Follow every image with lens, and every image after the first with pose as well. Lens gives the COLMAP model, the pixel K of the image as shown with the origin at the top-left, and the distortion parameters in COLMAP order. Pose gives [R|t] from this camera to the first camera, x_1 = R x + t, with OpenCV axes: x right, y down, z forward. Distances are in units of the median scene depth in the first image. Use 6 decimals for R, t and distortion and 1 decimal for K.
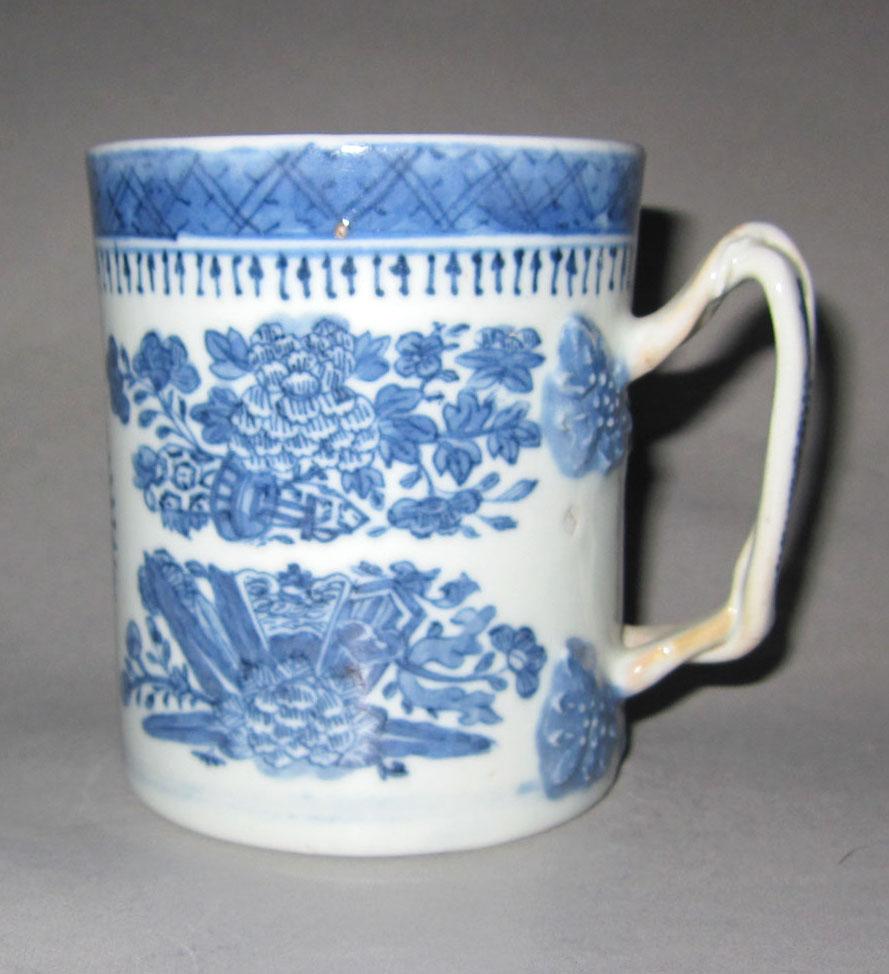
lens RADIAL K [[838.1, 0, 444.3], [0, 838.1, 490.2], [0, 0, 1]] dist [0.042563, -0.004119]
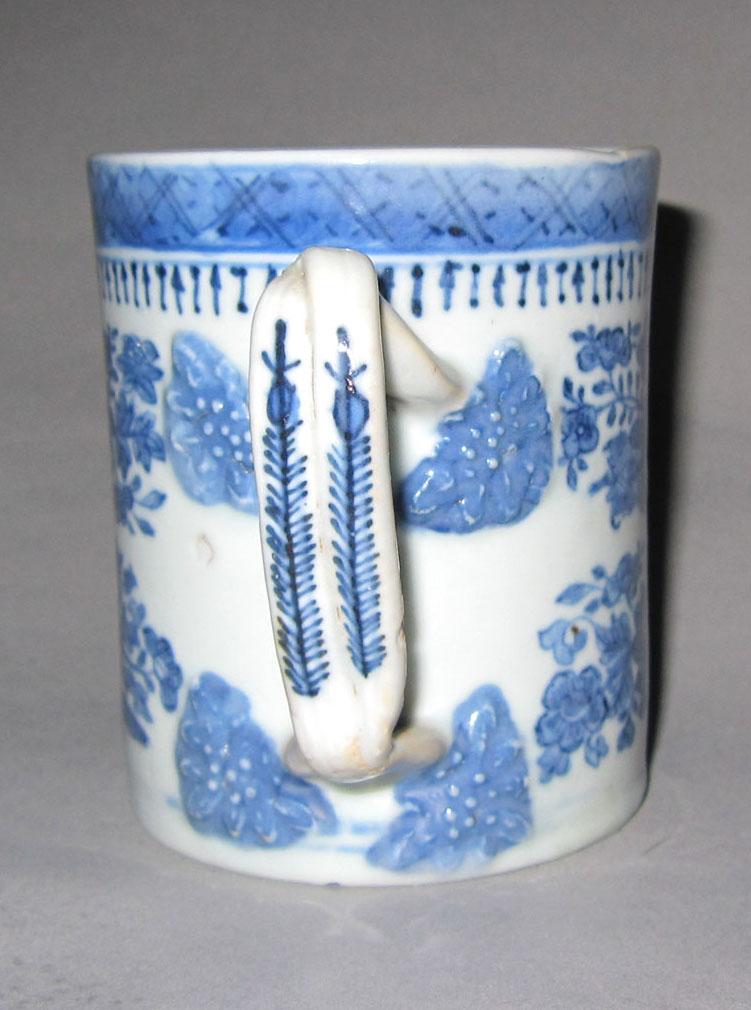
lens RADIAL K [[844.1, 0, 375.9], [0, 844.1, 499.8], [0, 0, 1]] dist [0.038485, 0.003167]
pose [[0.634164, 0.238461, -0.735508, 1.041354], [-0.259422, 0.961734, 0.088130, -0.164113], [0.728379, 0.134919, 0.671760, 0.519801]]
